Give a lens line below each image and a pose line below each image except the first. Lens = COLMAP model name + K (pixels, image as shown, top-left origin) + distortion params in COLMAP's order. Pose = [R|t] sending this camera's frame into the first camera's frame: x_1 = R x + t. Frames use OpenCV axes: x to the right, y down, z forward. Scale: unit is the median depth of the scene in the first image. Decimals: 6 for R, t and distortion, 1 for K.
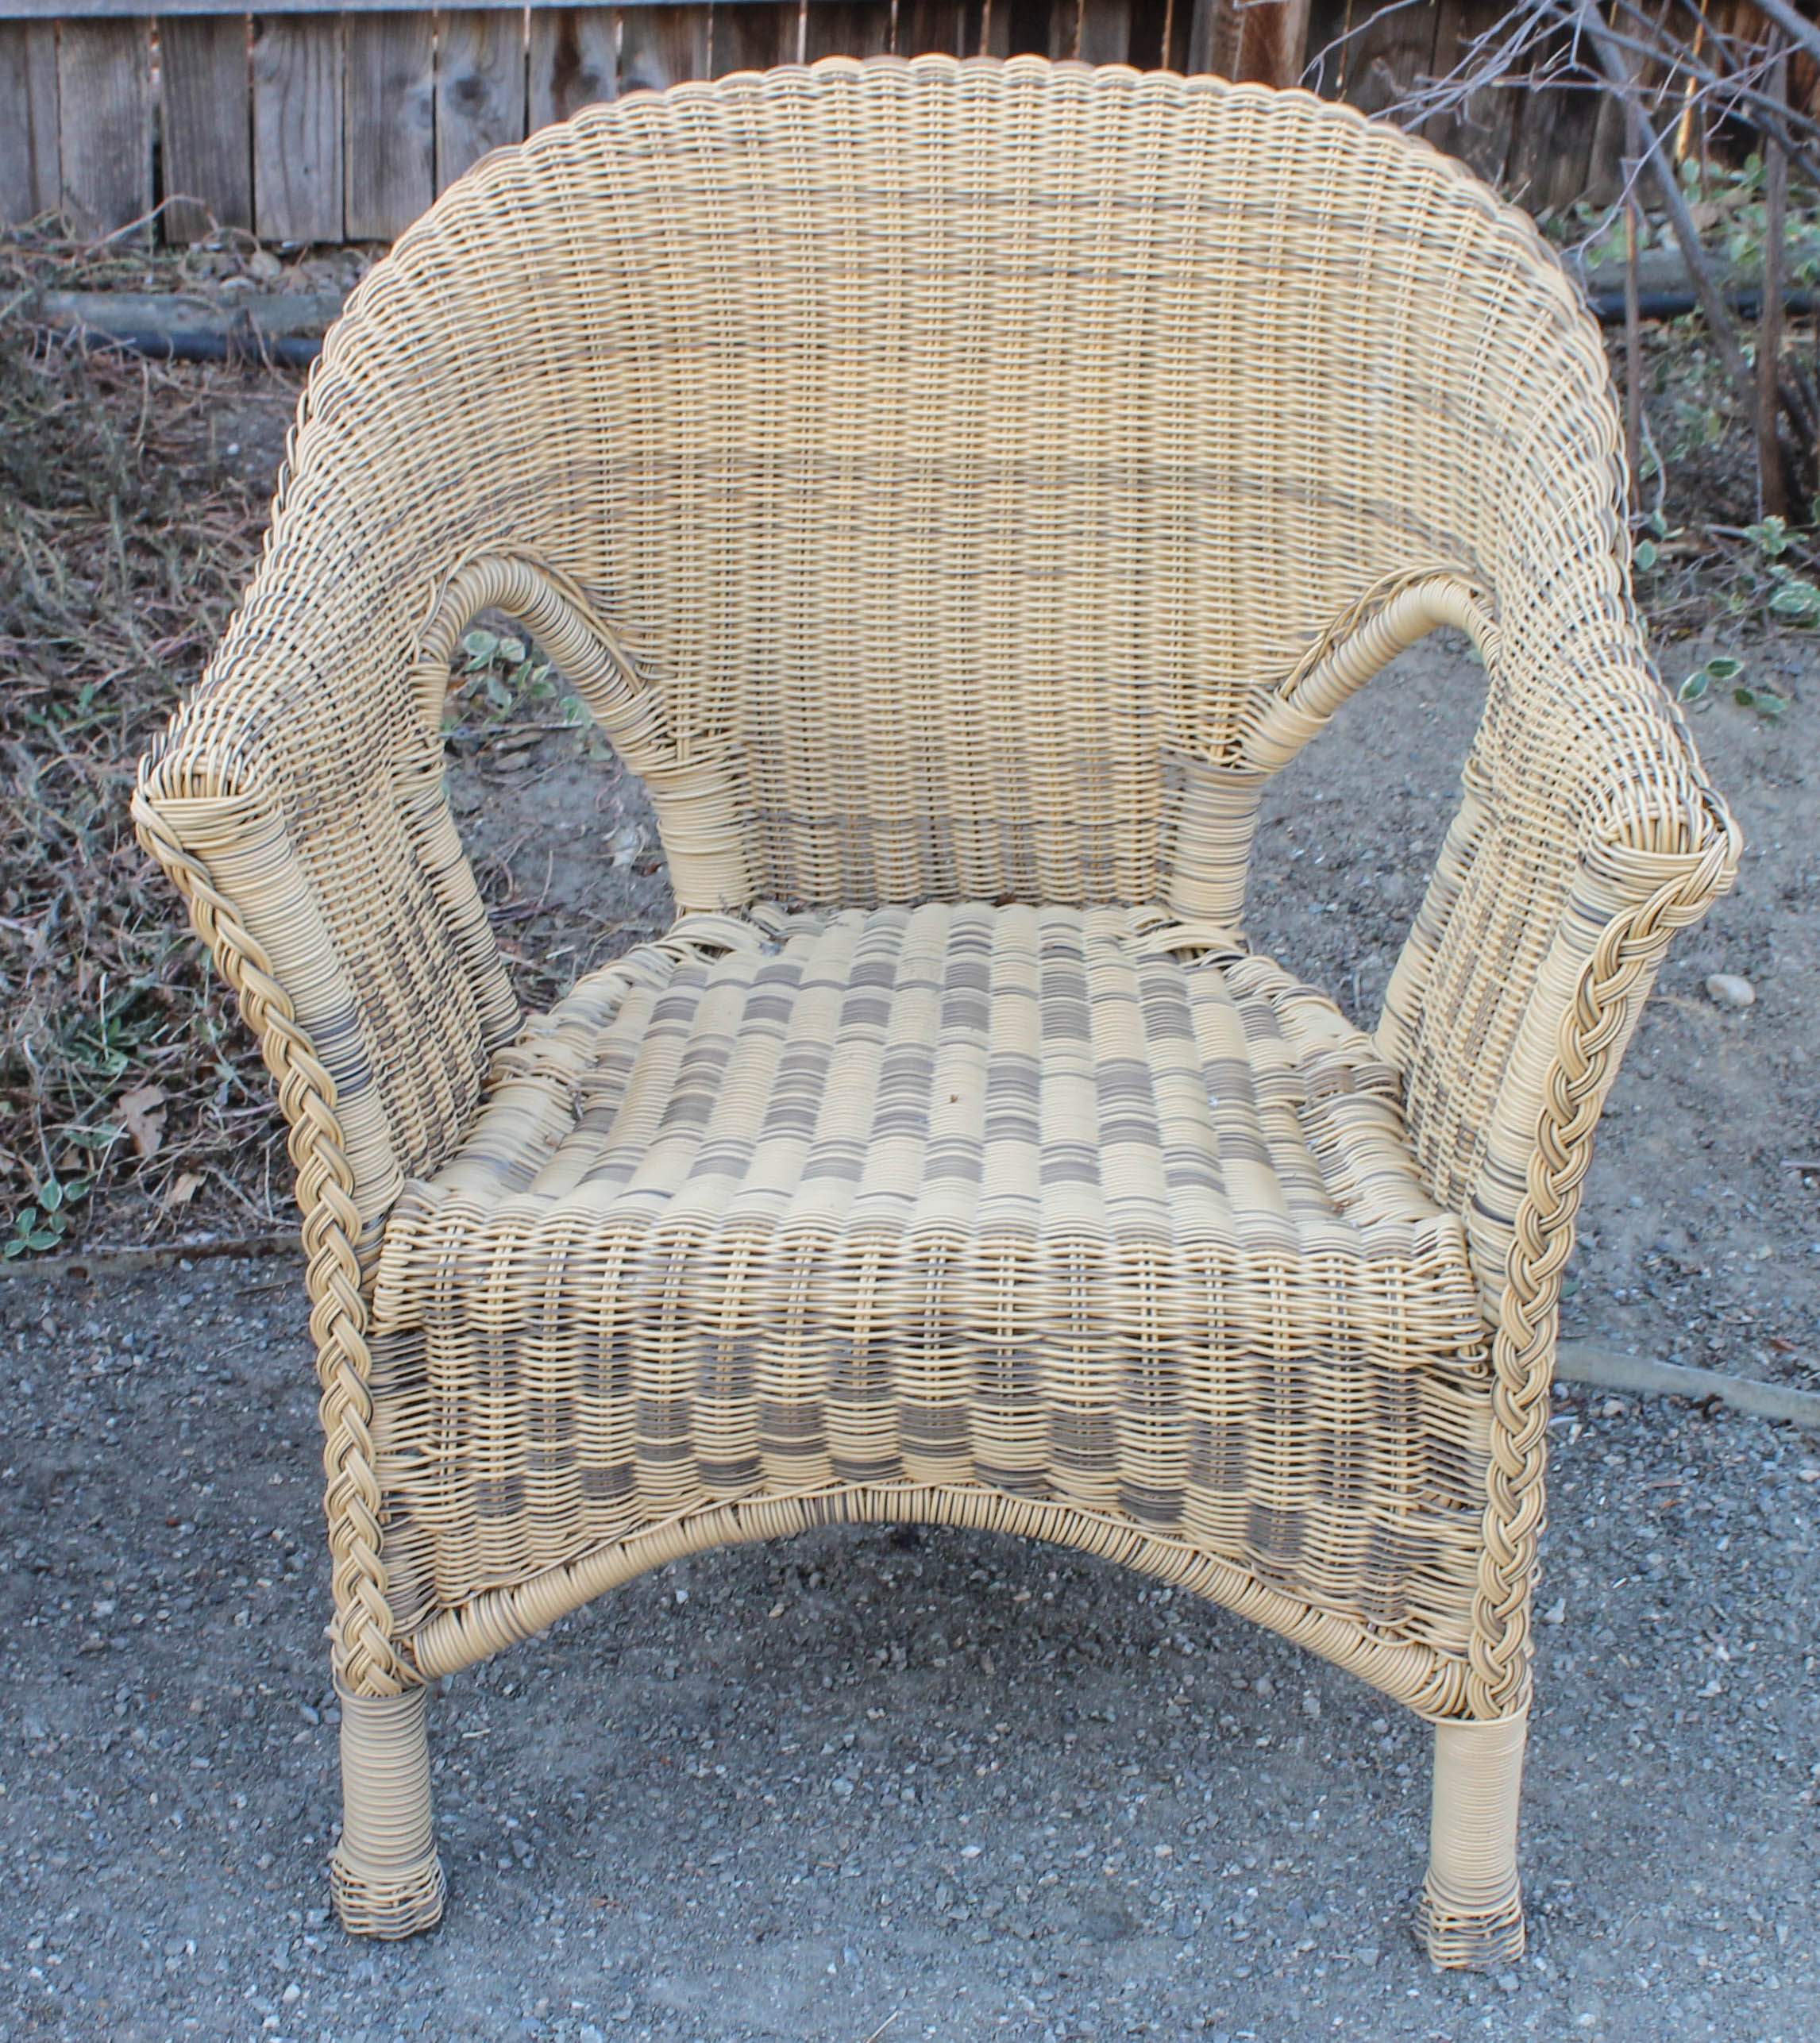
lens RADIAL K [[3832.0, 0, 910.1], [0, 3832.0, 1015.6], [0, 0, 1]] dist [-0.099673, 0.000000]
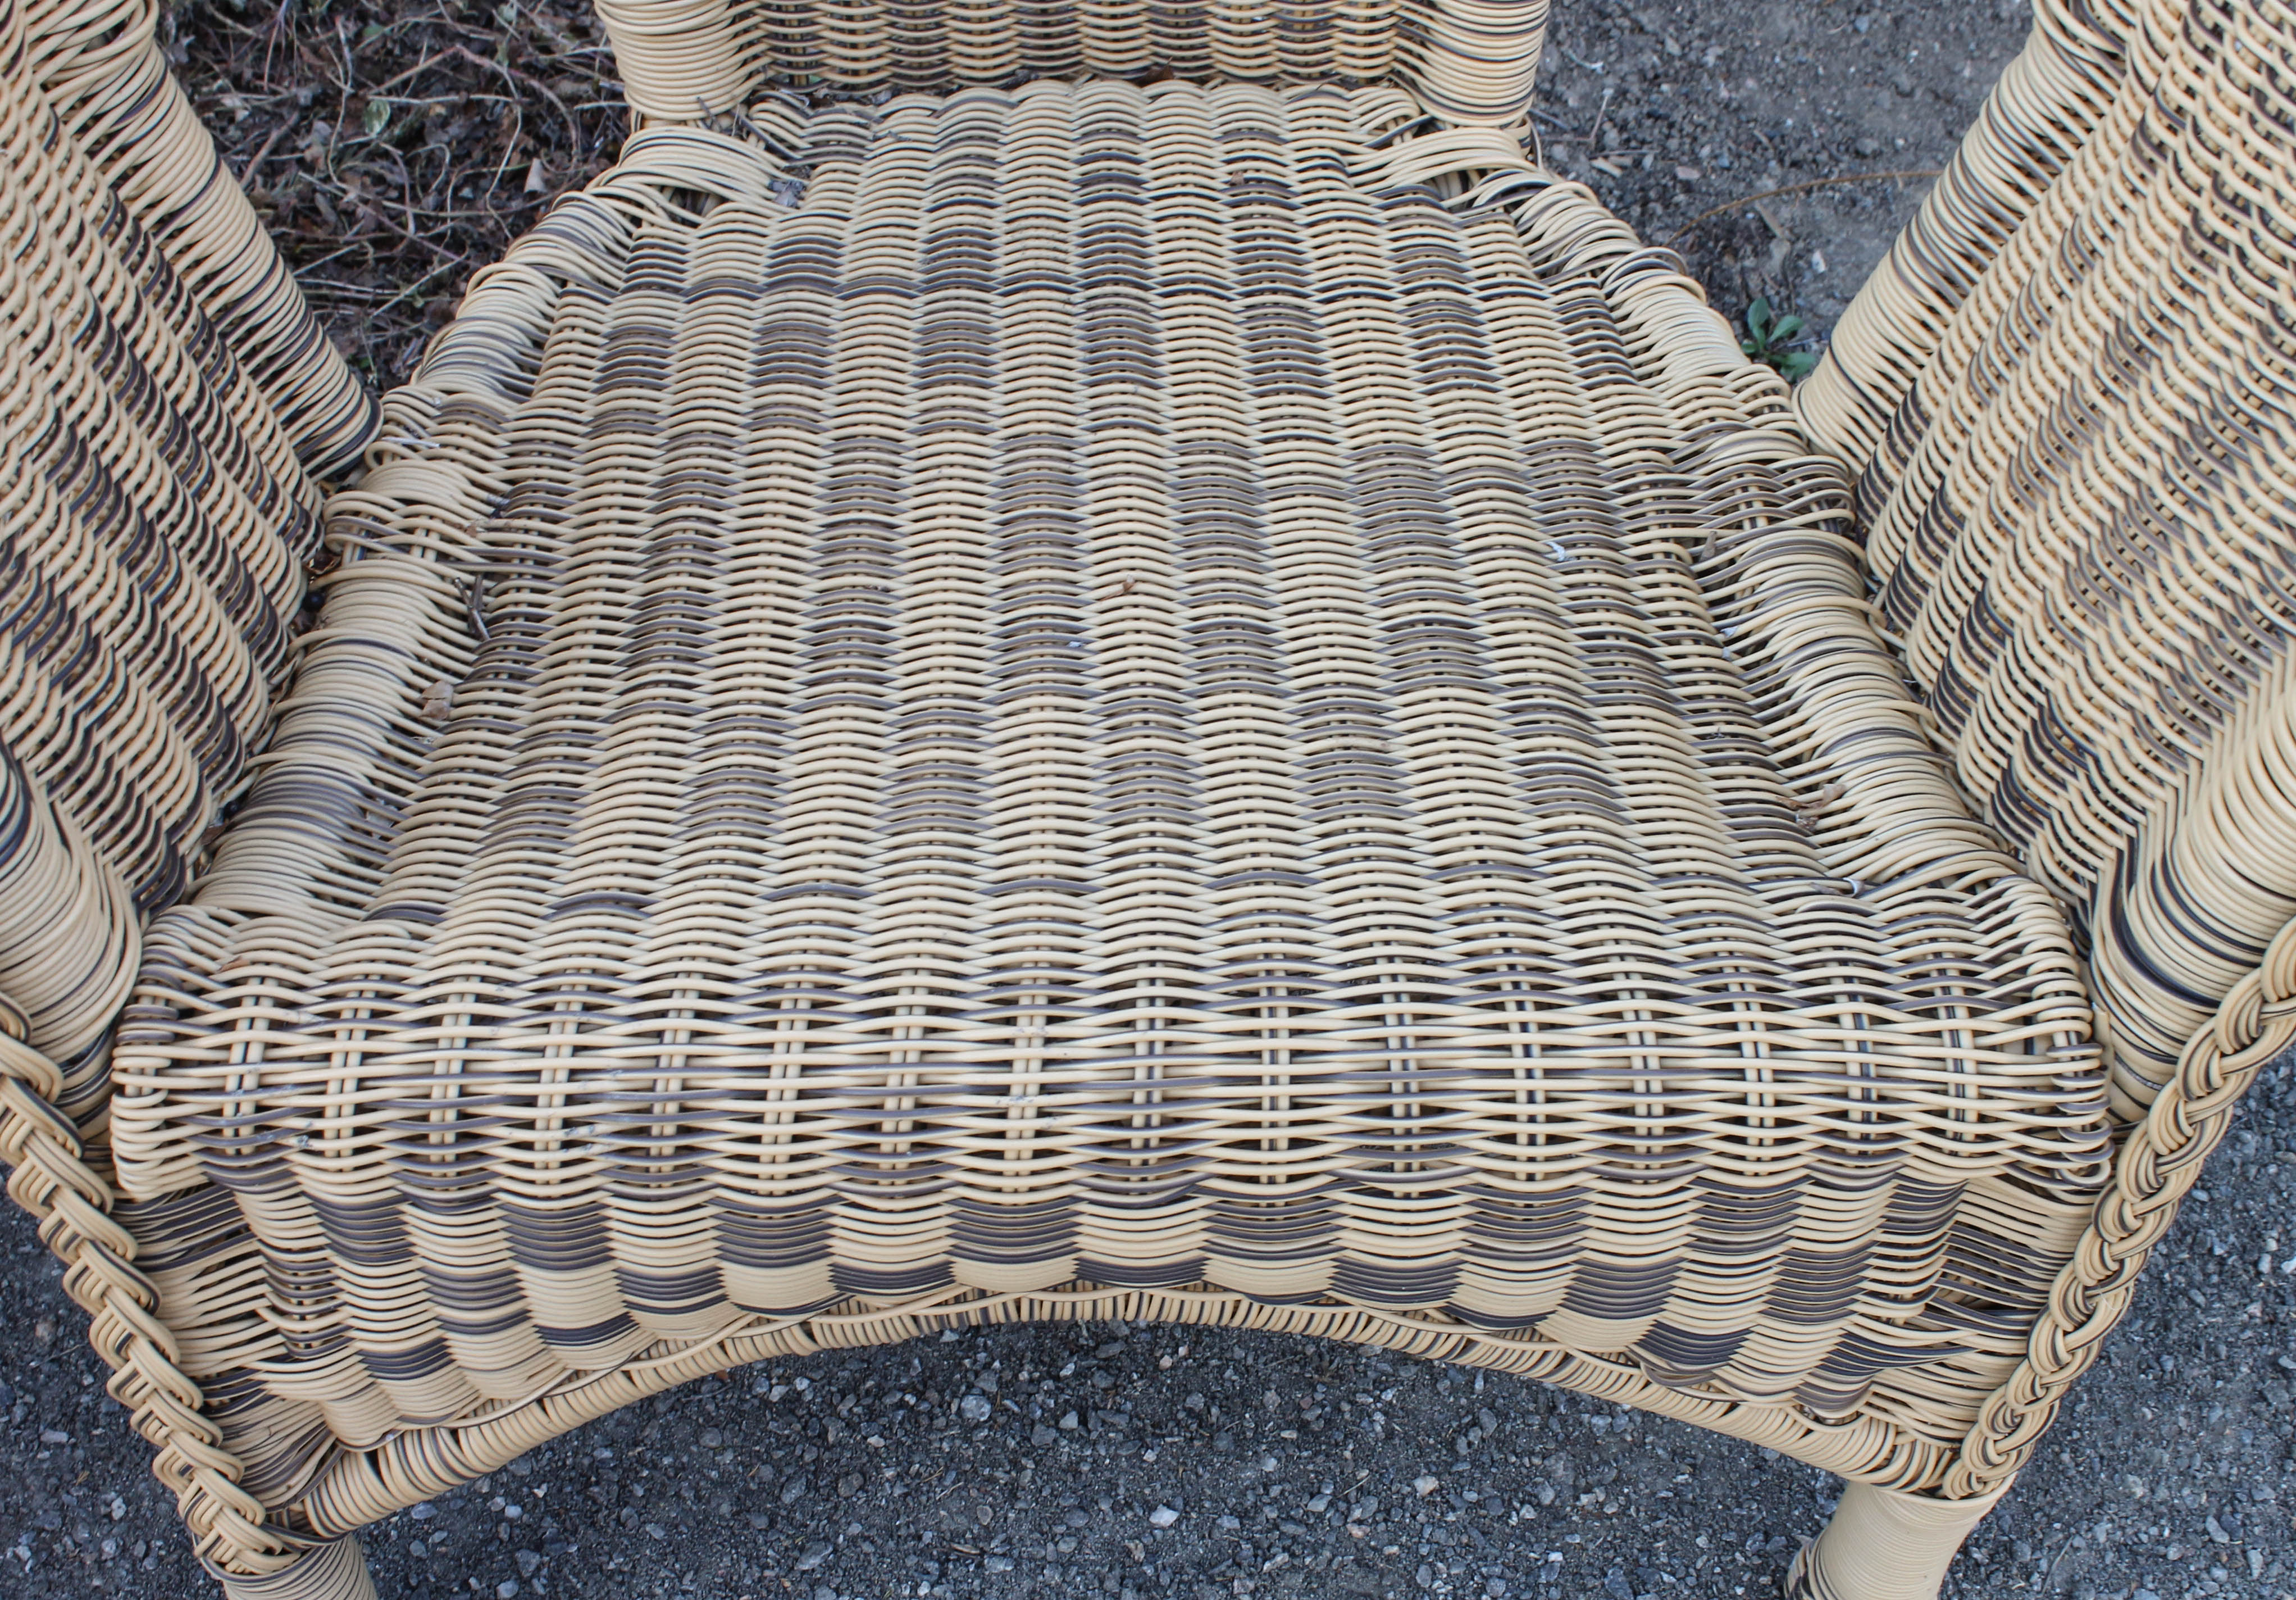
lens RADIAL K [[2901.0, 0, 1221.1], [0, 2901.0, 870.3], [0, 0, 1]] dist [-0.060879, 0.000000]
pose [[0.994015, -0.056038, 0.093777, -0.017495], [0.012406, 0.910762, 0.412746, -0.114881], [-0.108538, -0.409112, 0.906006, 0.552316]]
